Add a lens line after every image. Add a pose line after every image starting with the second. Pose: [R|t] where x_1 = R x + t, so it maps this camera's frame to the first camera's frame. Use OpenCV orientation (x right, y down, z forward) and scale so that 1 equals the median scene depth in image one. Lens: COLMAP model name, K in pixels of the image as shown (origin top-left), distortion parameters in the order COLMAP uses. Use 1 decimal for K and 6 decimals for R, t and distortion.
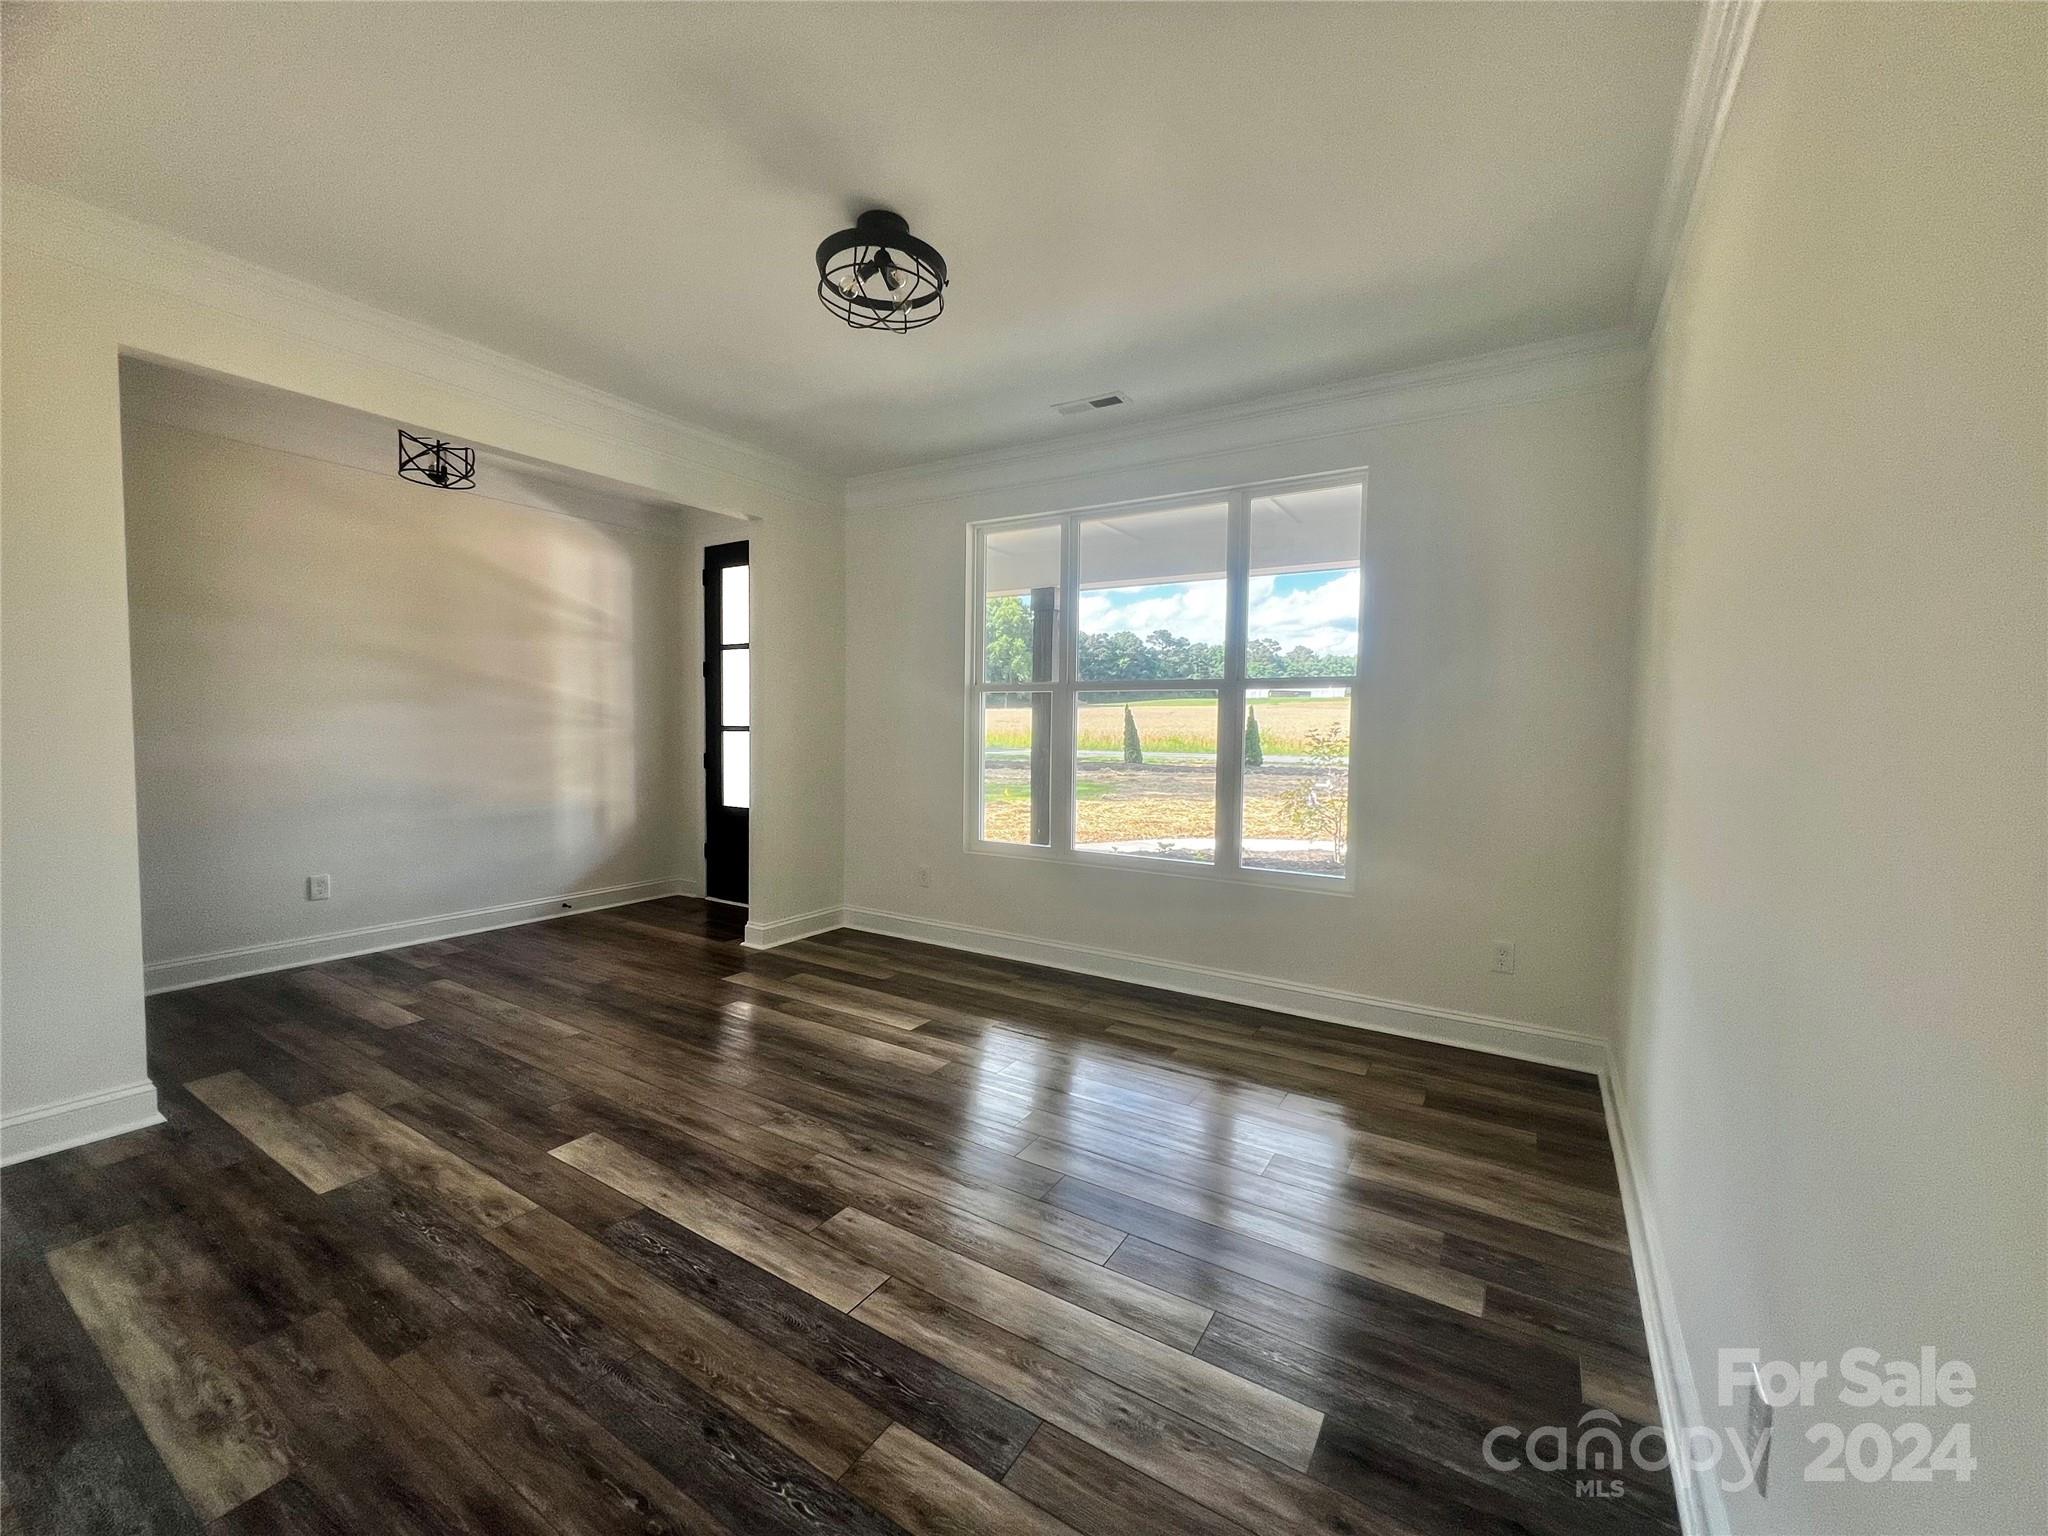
lens RADIAL K [[821.2, 0, 1030.2], [0, 821.2, 769.9], [0, 0, 1]] dist [-0.000756, -0.000219]
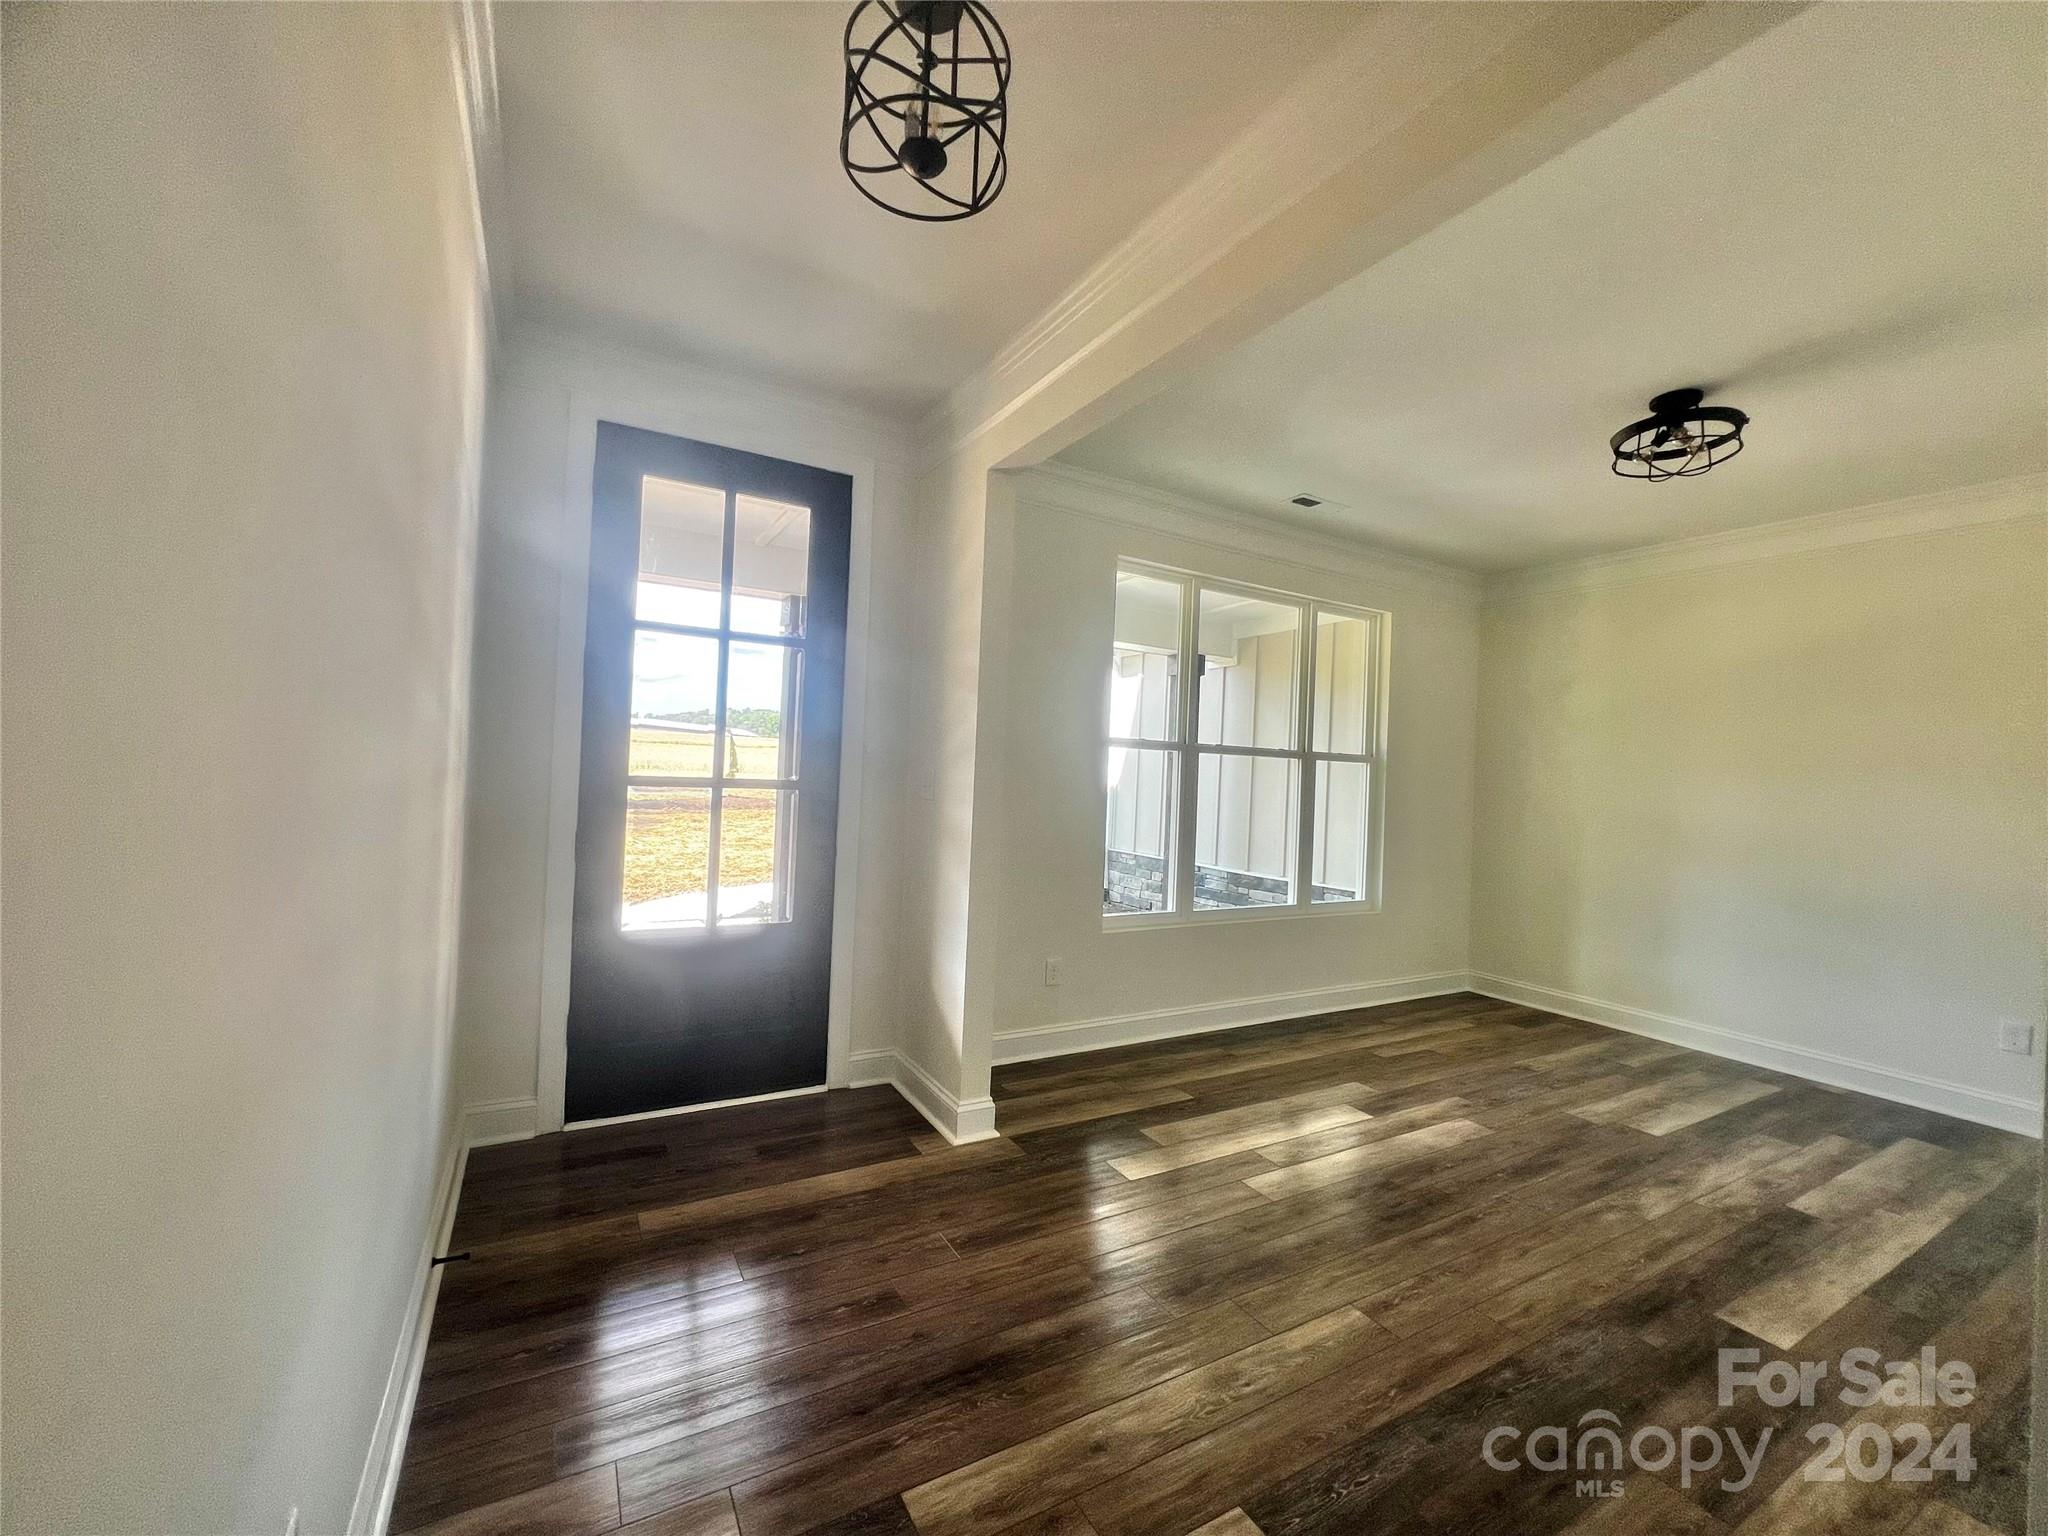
lens RADIAL K [[821.2, 0, 1032.1], [0, 821.2, 765.3], [0, 0, 1]] dist [-0.000756, -0.000219]
pose [[0.468400, 0.018607, 0.883321, -1.161319], [0.011492, 0.999565, -0.027149, -0.066282], [-0.883442, 0.022868, 0.467983, 0.885692]]
